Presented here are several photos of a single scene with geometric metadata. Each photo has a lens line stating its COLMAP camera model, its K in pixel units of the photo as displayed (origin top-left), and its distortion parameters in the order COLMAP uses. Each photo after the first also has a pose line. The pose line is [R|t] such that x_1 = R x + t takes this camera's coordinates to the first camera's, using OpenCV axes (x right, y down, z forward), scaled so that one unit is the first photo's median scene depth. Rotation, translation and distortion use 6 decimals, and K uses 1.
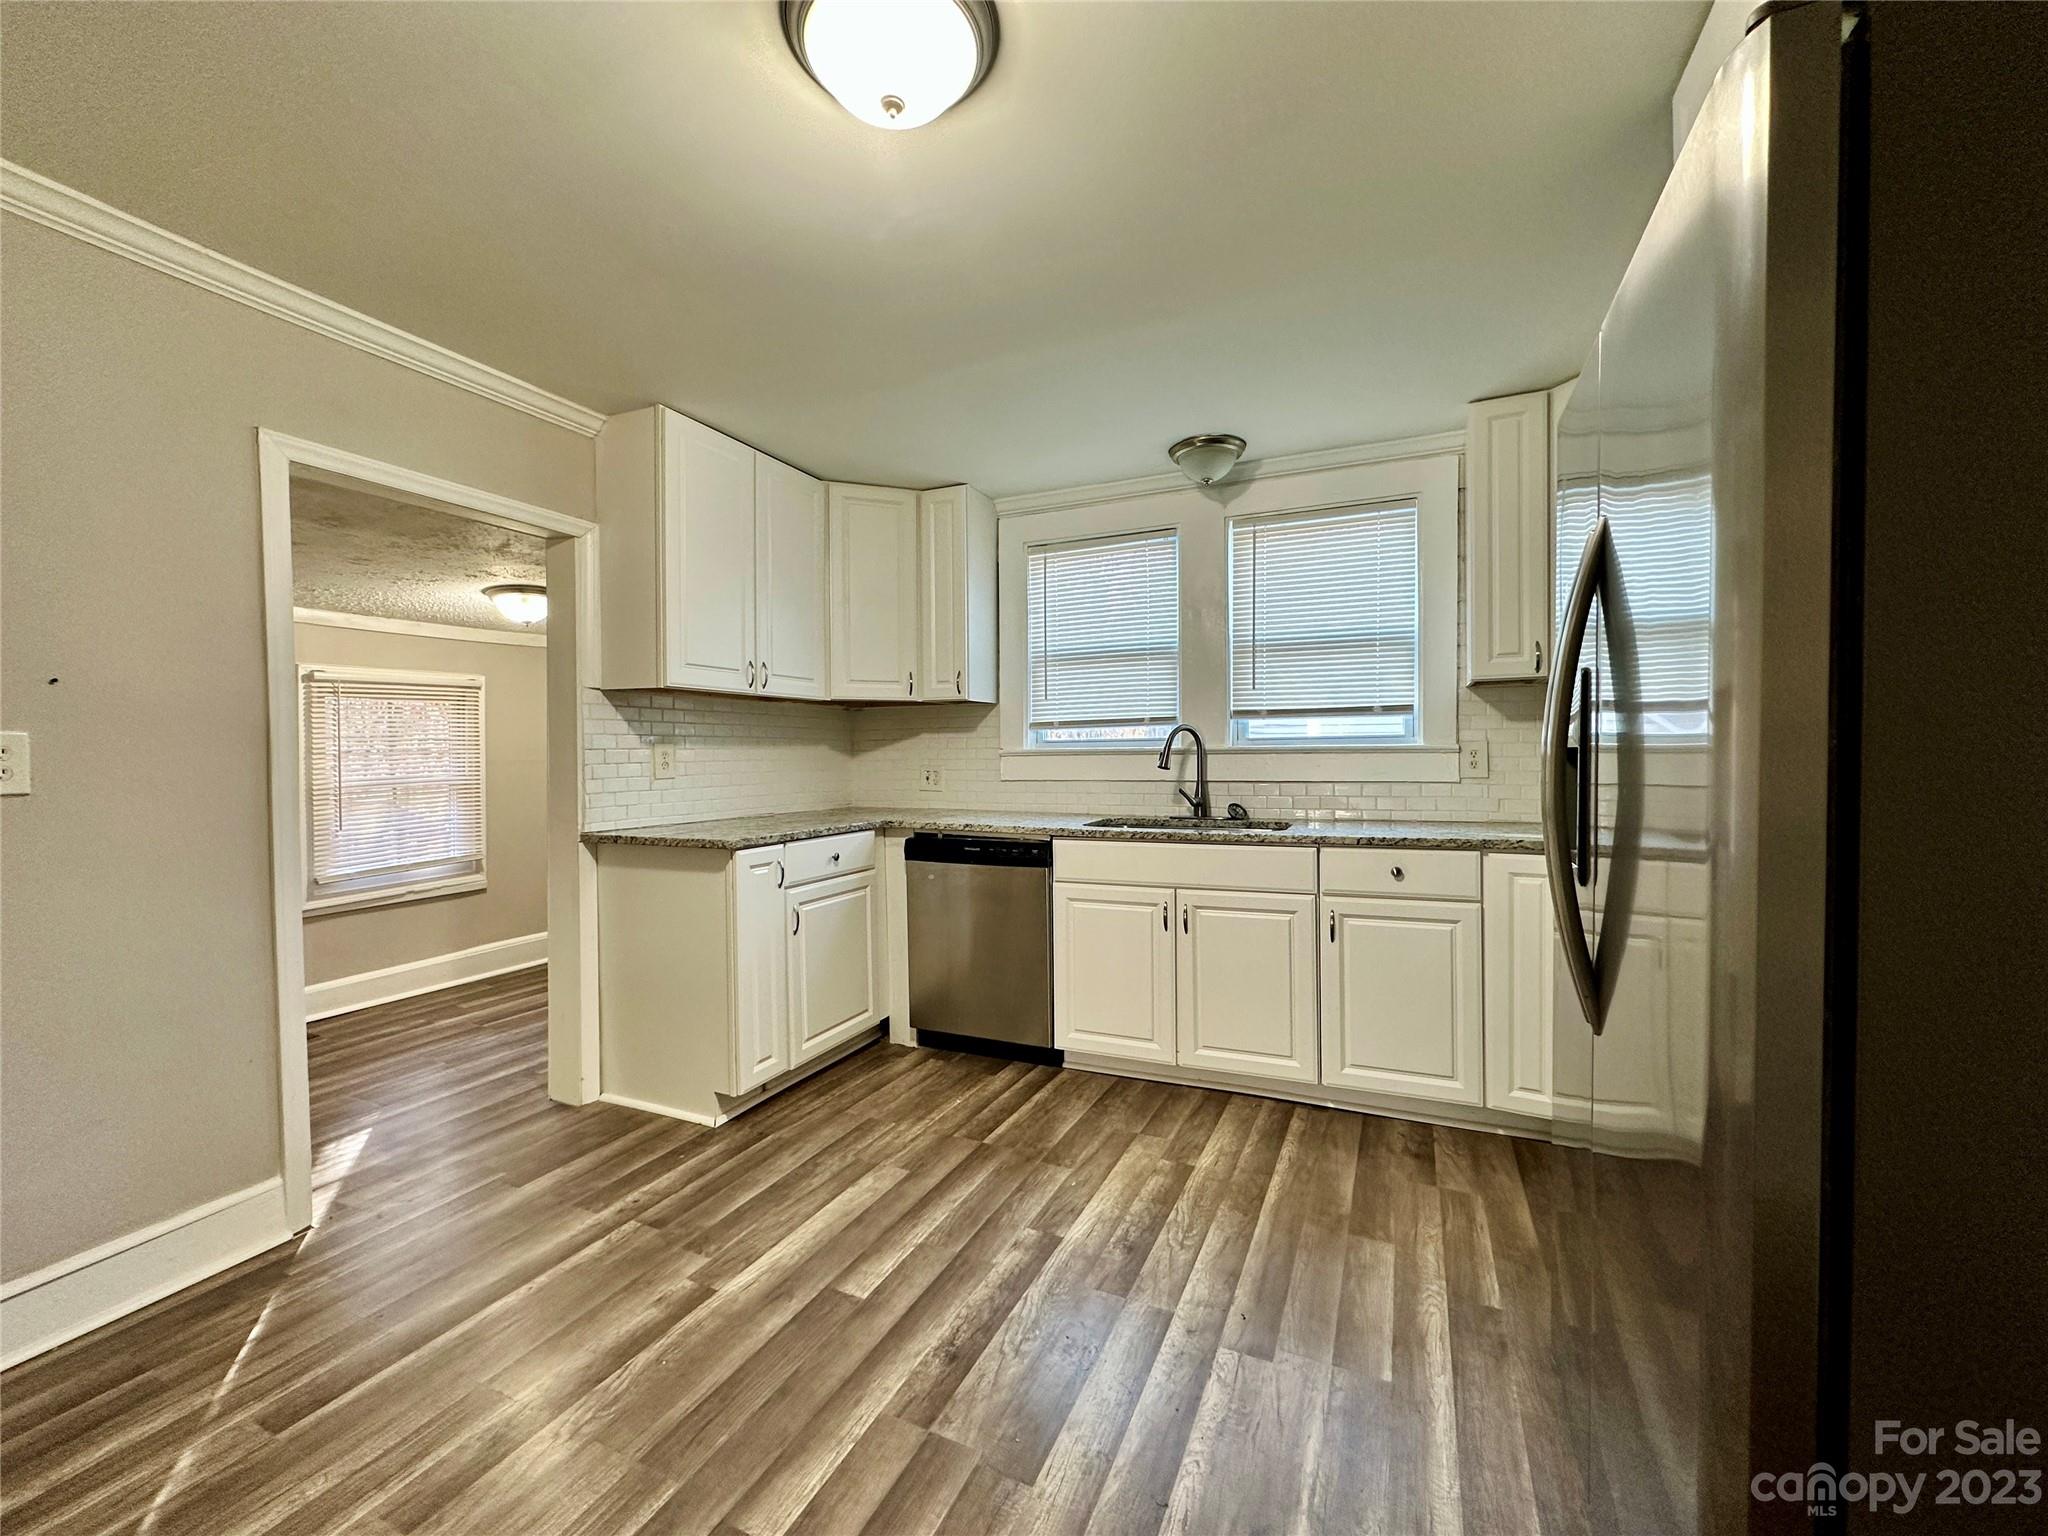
lens RADIAL K [[812.6, 0, 1021.7], [0, 812.6, 761.1], [0, 0, 1]] dist [-0.002608, 0.000027]
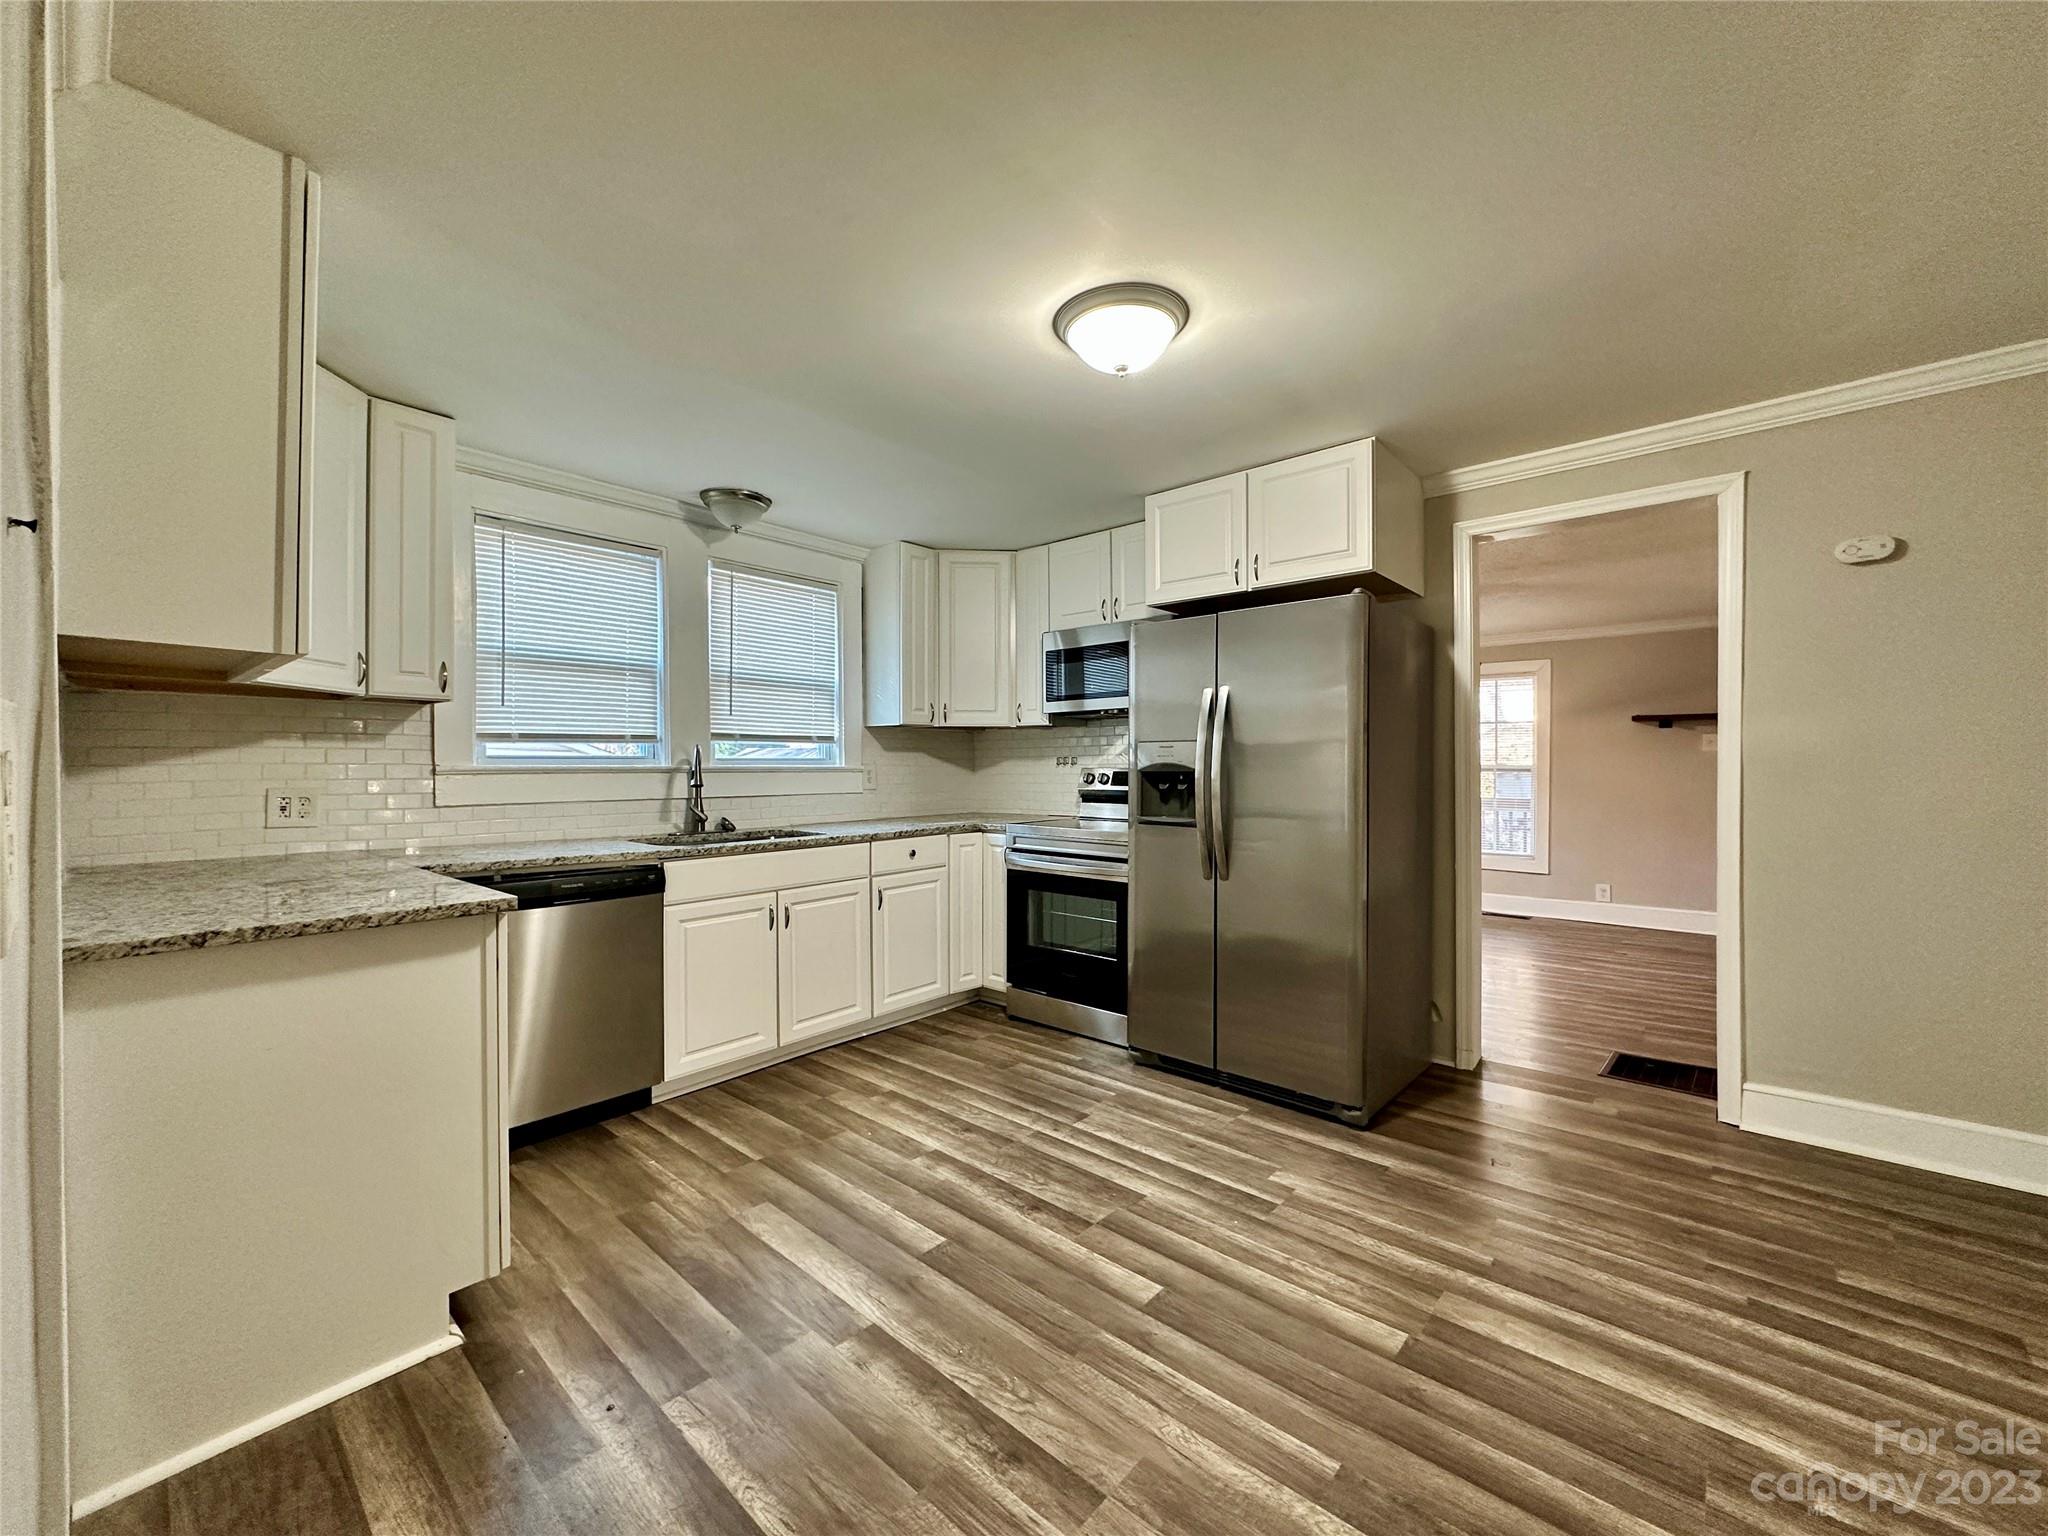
lens RADIAL K [[812.6, 0, 1020.0], [0, 812.6, 761.9], [0, 0, 1]] dist [-0.002608, 0.000027]
pose [[0.292871, 0.014087, 0.956048, -0.867933], [0.007792, 0.999823, -0.017119, -0.002026], [-0.956120, 0.012463, 0.292709, 0.369720]]
